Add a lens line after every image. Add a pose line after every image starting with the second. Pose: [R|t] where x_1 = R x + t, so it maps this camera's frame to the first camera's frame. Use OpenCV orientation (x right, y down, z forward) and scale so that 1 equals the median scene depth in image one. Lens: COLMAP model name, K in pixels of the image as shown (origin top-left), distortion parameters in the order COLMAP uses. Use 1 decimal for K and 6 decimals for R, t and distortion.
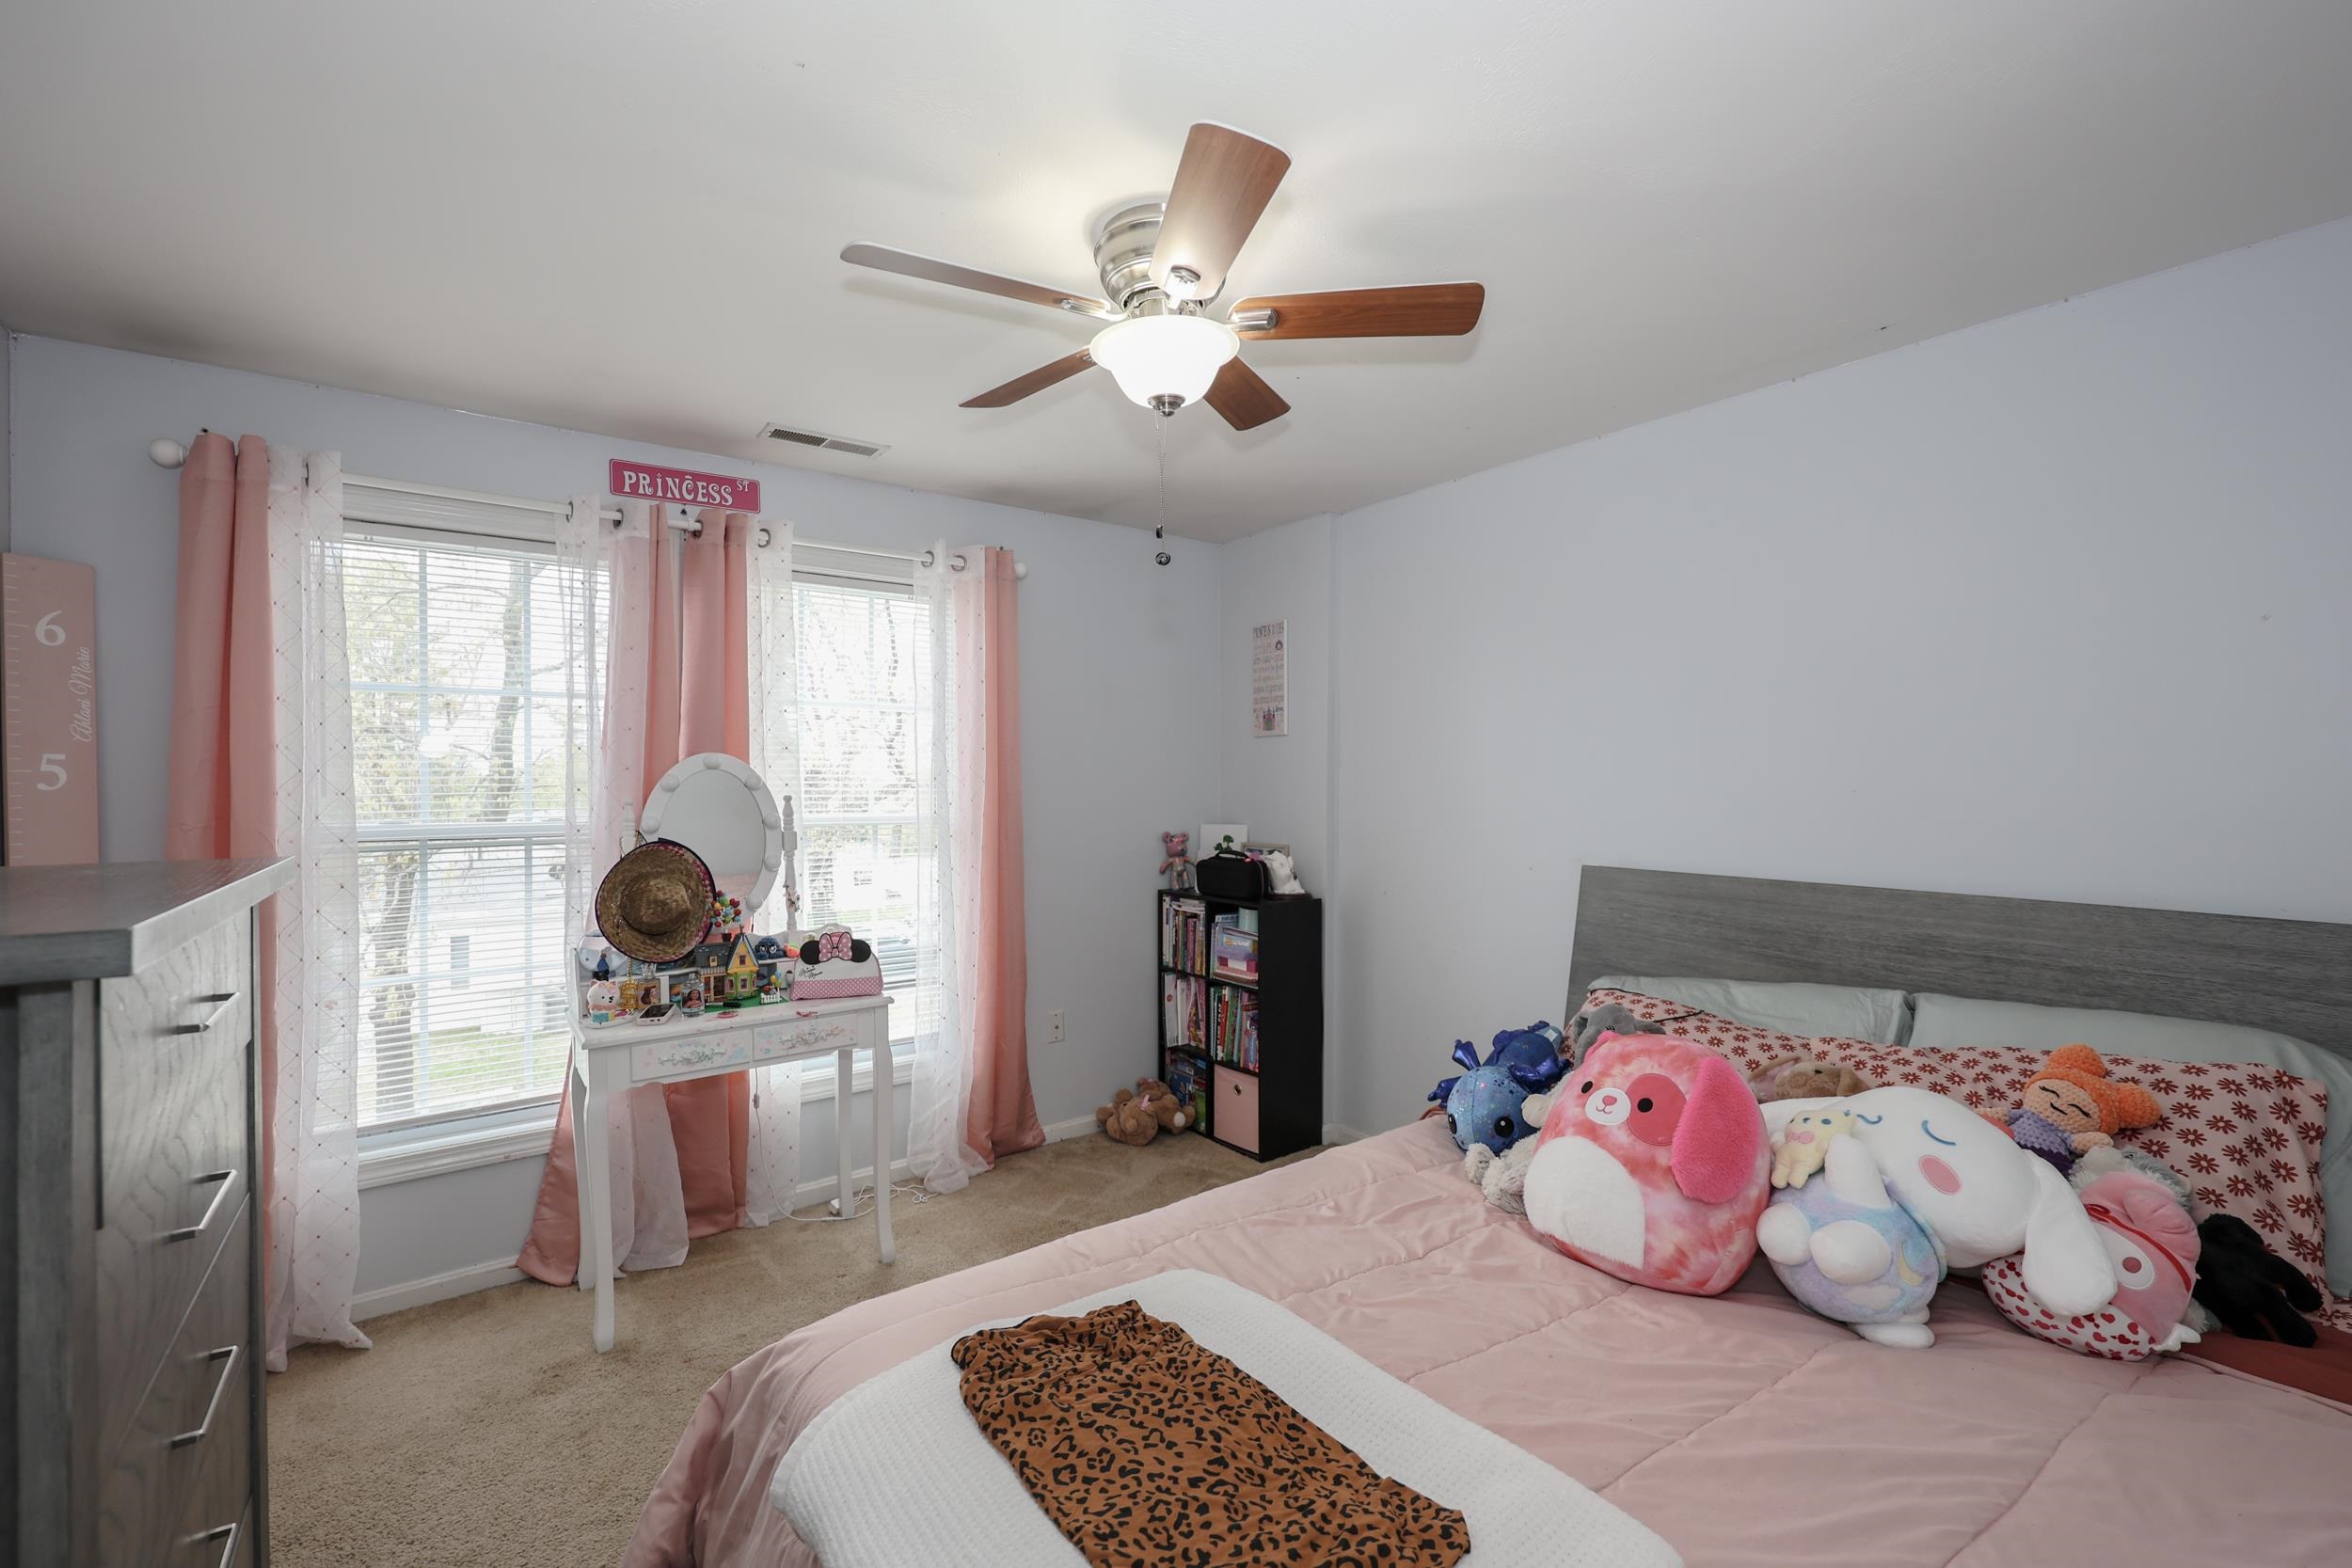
lens RADIAL K [[995.3, 0, 1169.8], [0, 995.3, 786.5], [0, 0, 1]] dist [0.002999, -0.000300]
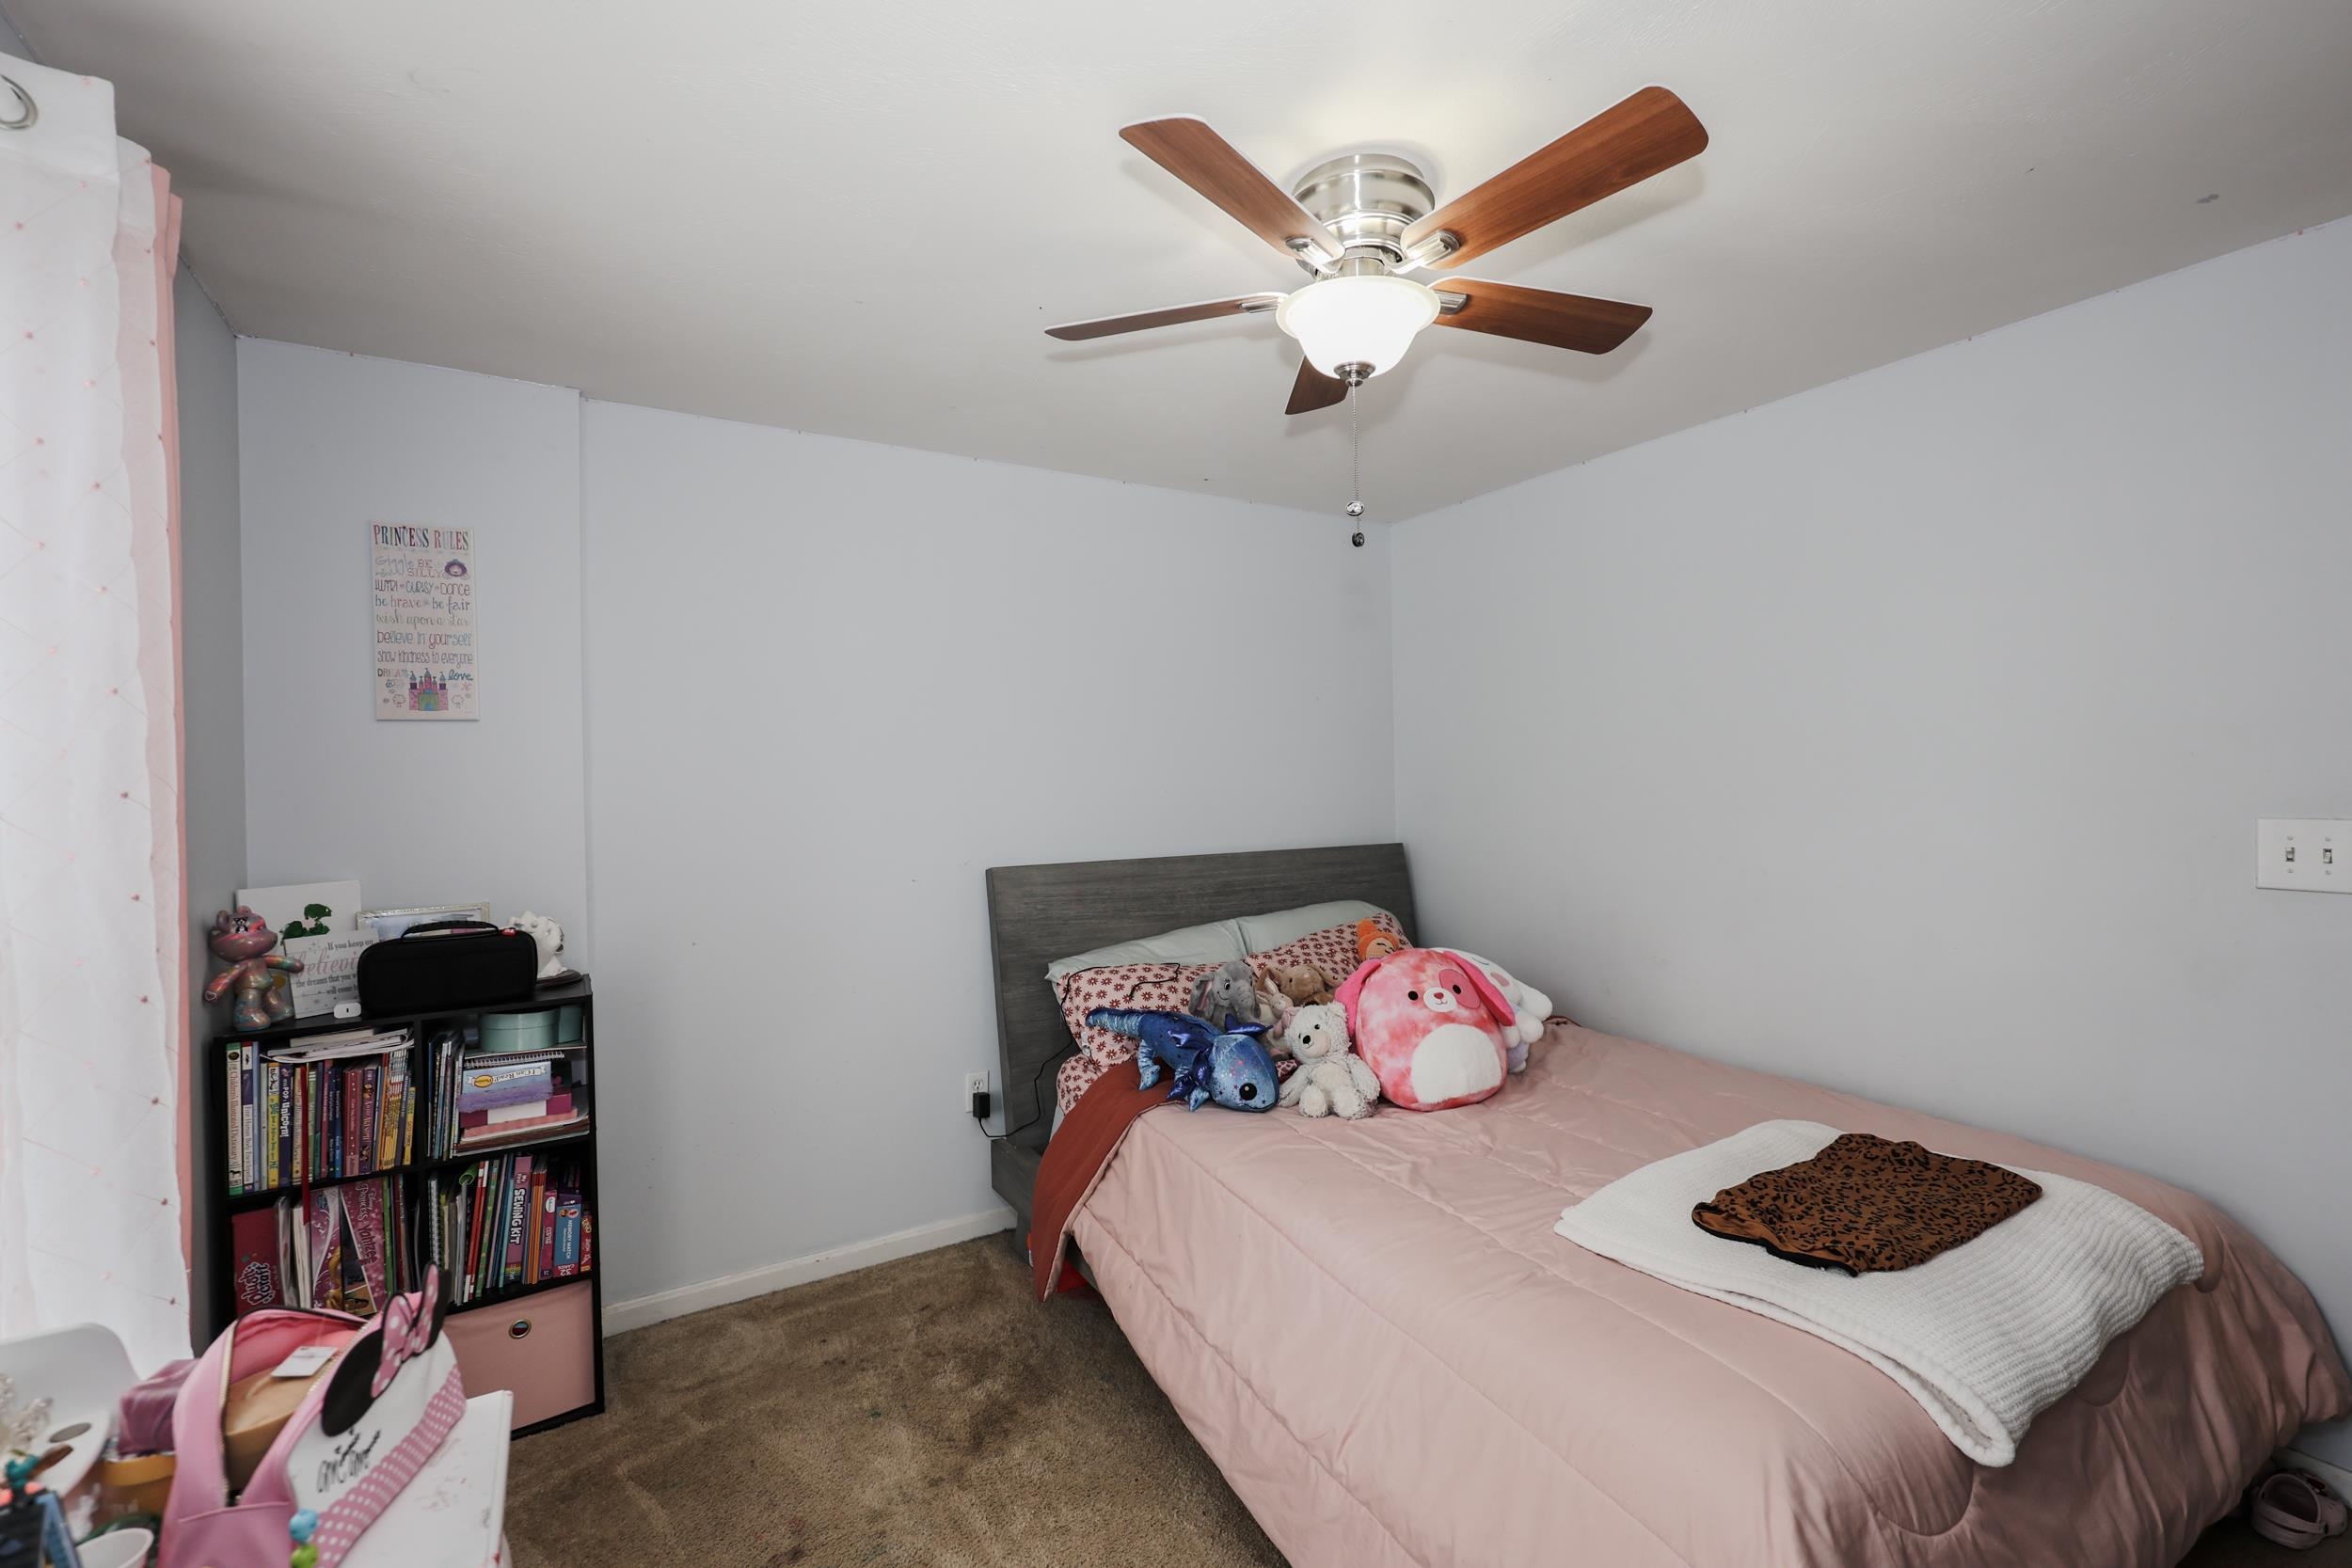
lens RADIAL K [[1016.8, 0, 1171.1], [0, 1016.8, 782.8], [0, 0, 1]] dist [0.000562, 0.000092]
pose [[0.085071, -0.004551, 0.996365, -0.793724], [0.023840, 0.999713, 0.002531, -0.010044], [-0.996090, 0.023538, 0.085155, 0.913891]]
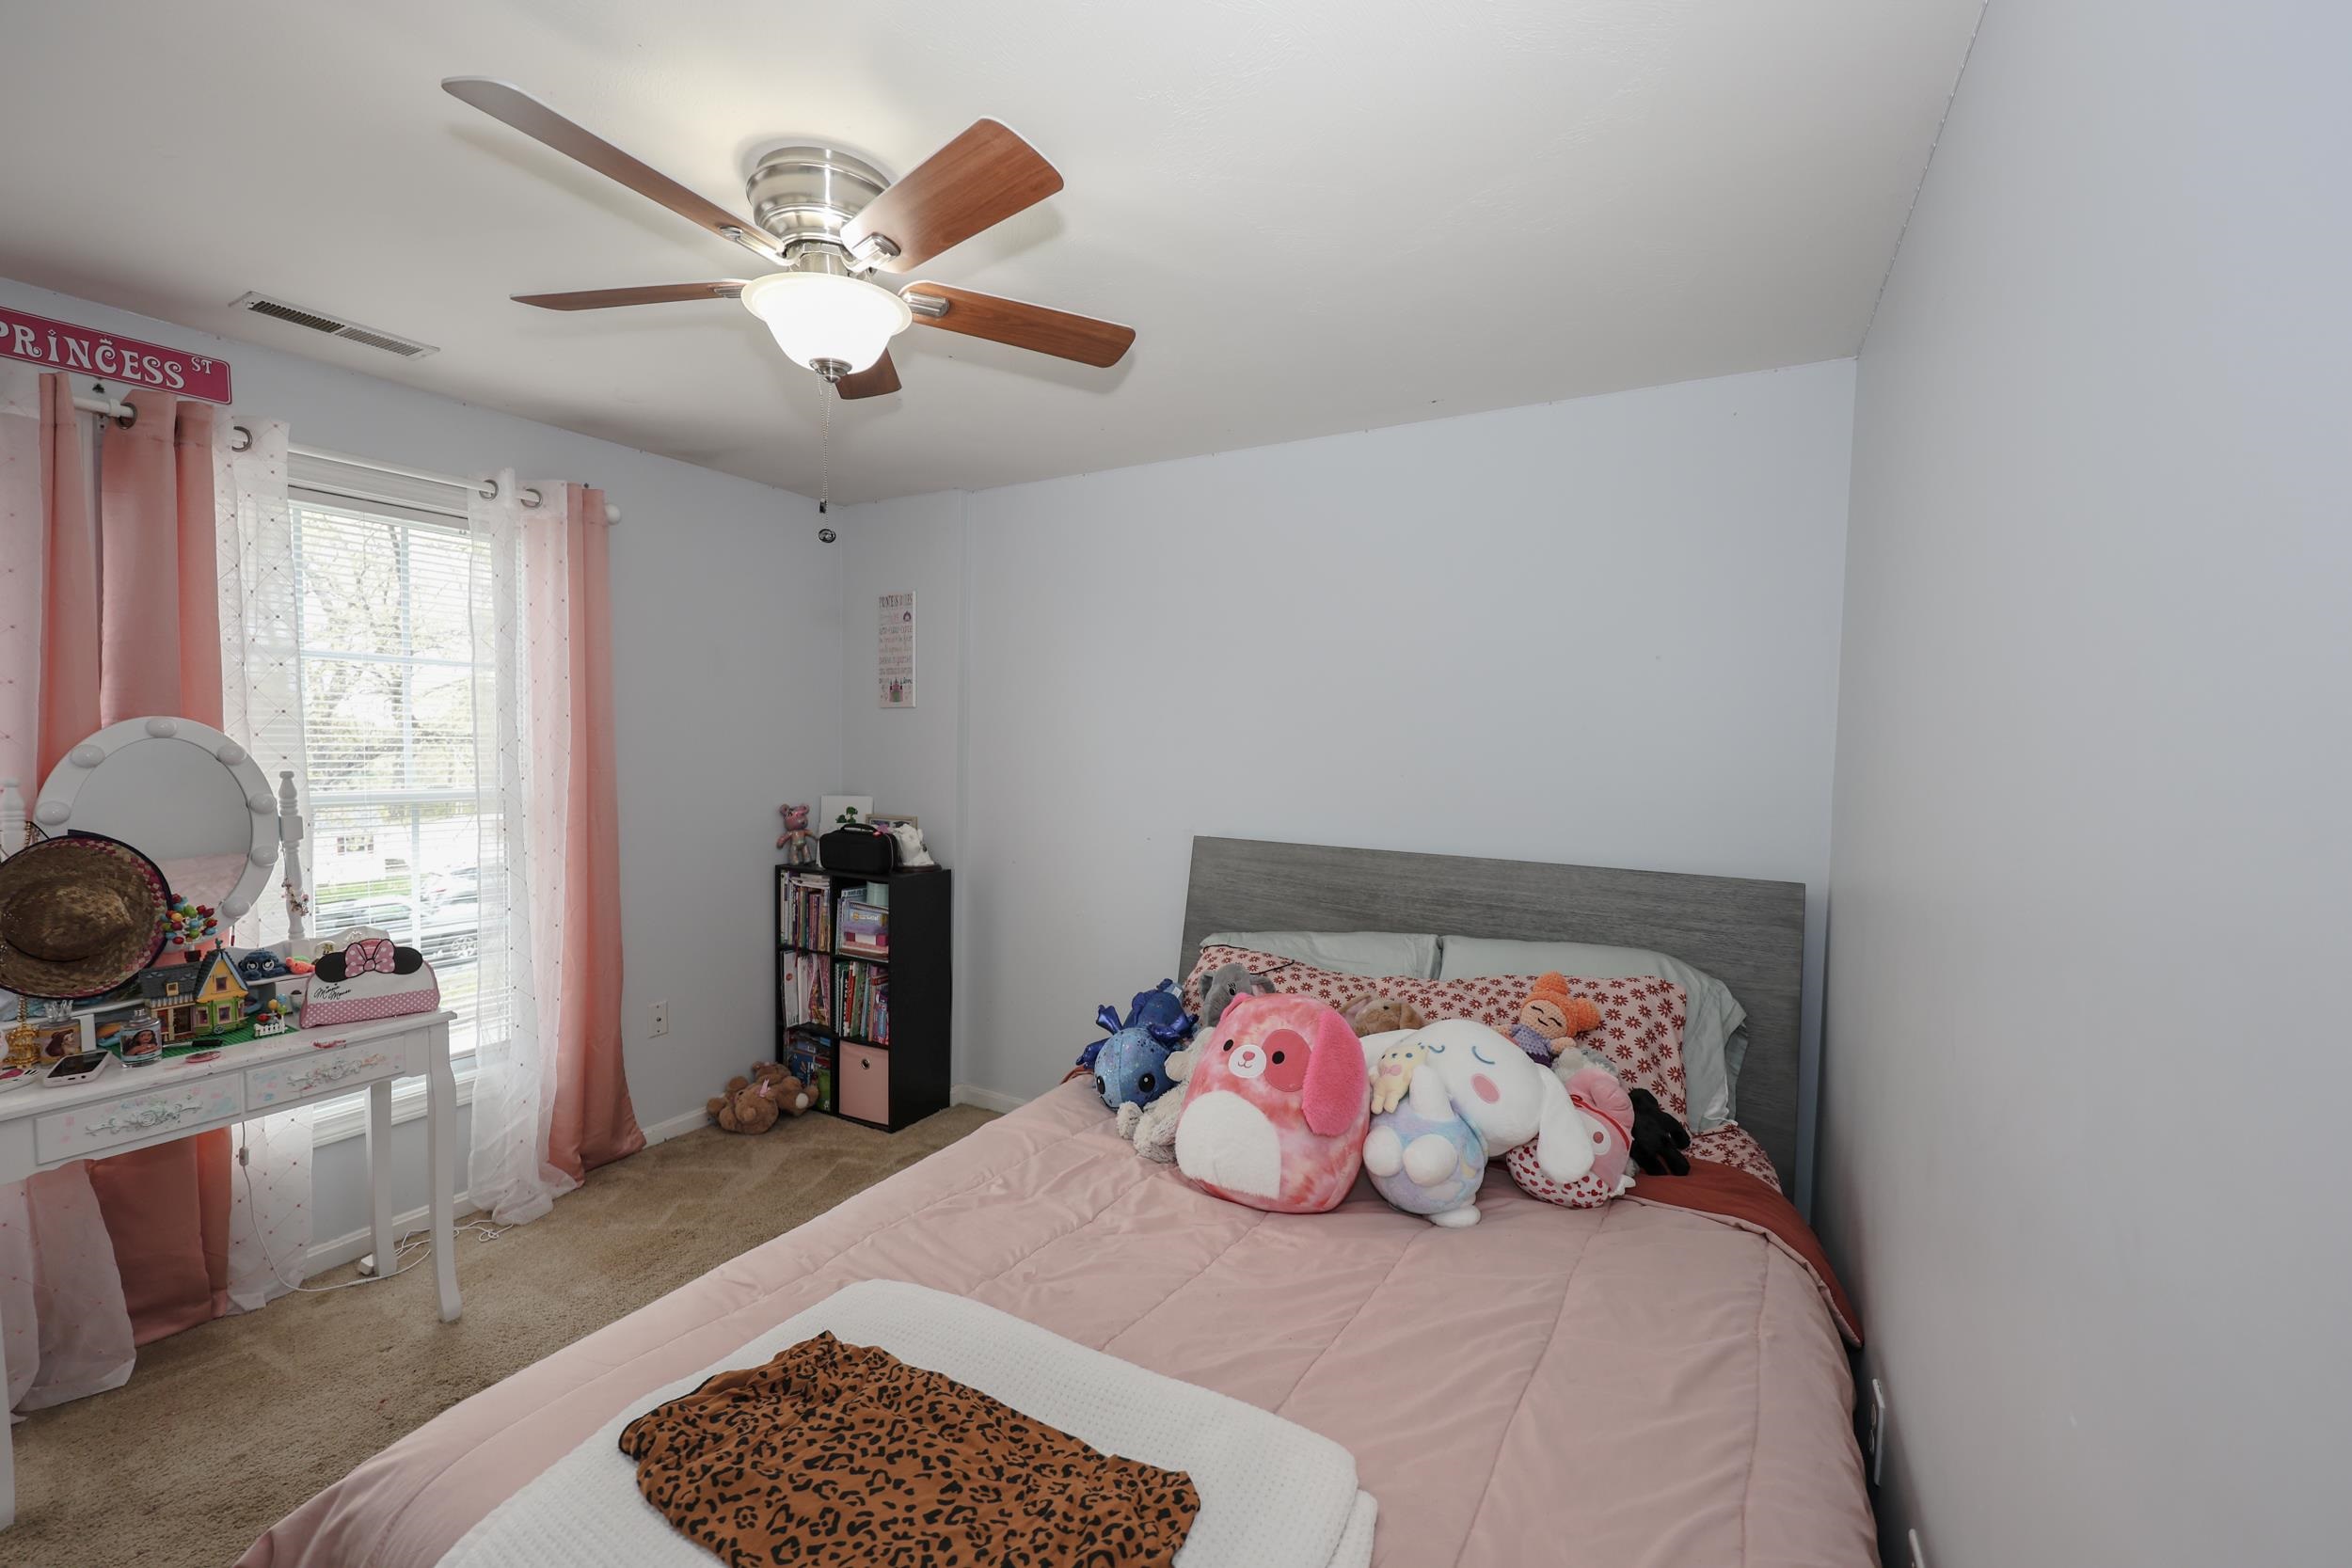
lens RADIAL K [[951.7, 0, 1159.4], [0, 951.7, 780.3], [0, 0, 1]] dist [0.003887, -0.000246]
pose [[0.918348, -0.001788, 0.395769, -0.062461], [-0.014004, 0.999217, 0.037009, -0.029719], [-0.395525, -0.039530, 0.917604, 0.034144]]
